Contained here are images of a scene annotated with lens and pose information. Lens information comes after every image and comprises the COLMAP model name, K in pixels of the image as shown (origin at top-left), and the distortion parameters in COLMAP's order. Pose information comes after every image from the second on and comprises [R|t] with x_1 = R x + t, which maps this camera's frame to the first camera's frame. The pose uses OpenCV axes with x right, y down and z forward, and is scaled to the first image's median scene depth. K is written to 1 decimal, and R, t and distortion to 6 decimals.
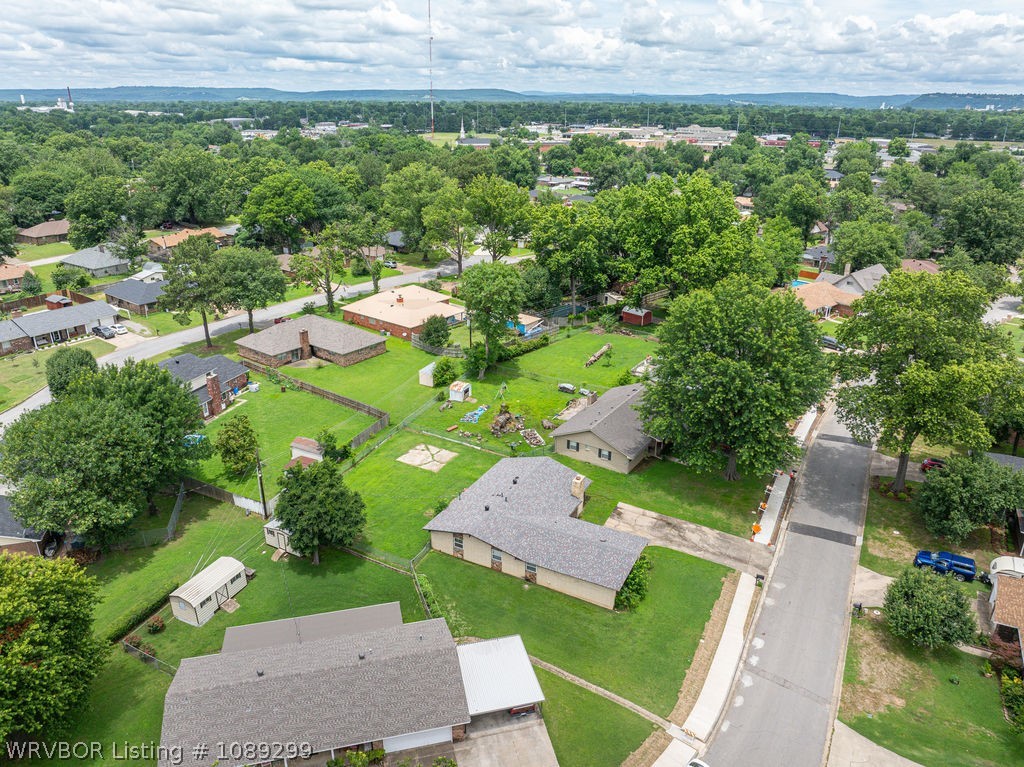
lens RADIAL K [[721.8, 0, 517.3], [0, 721.8, 376.4], [0, 0, 1]] dist [-0.033284, 0.000464]
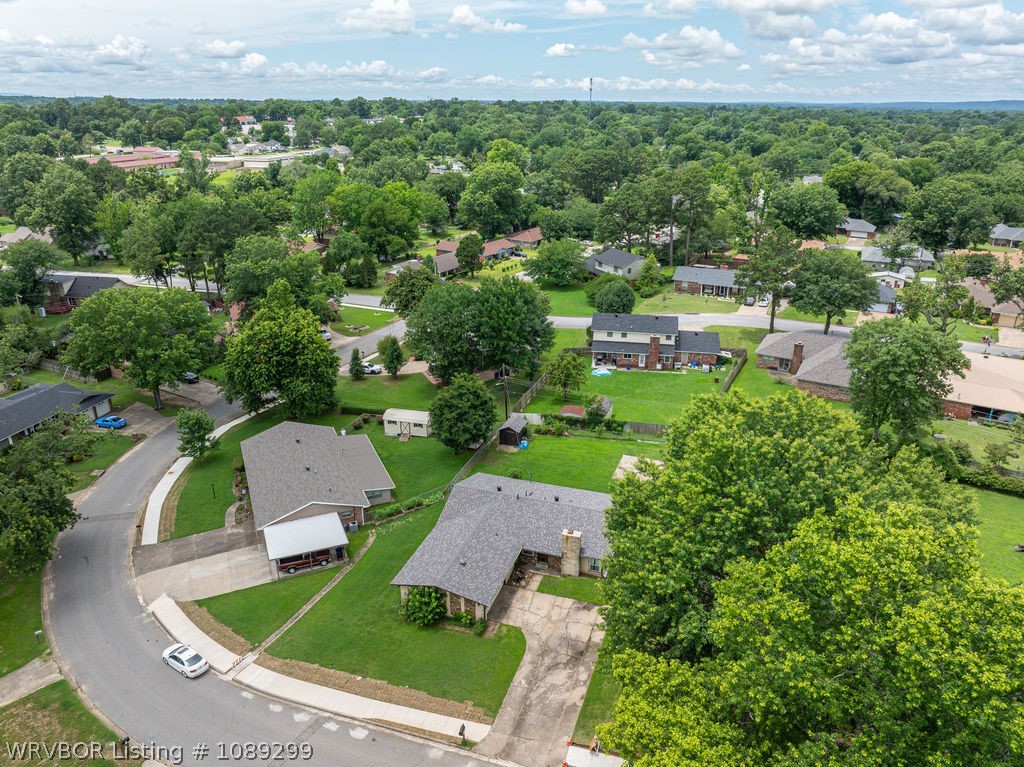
lens RADIAL K [[719.1, 0, 516.9], [0, 719.1, 380.8], [0, 0, 1]] dist [-0.033512, -0.000587]
pose [[0.154088, 0.354977, -0.922089, 0.805326], [-0.361522, 0.888777, 0.281739, -0.234912], [0.919543, 0.289943, 0.265282, 0.686444]]
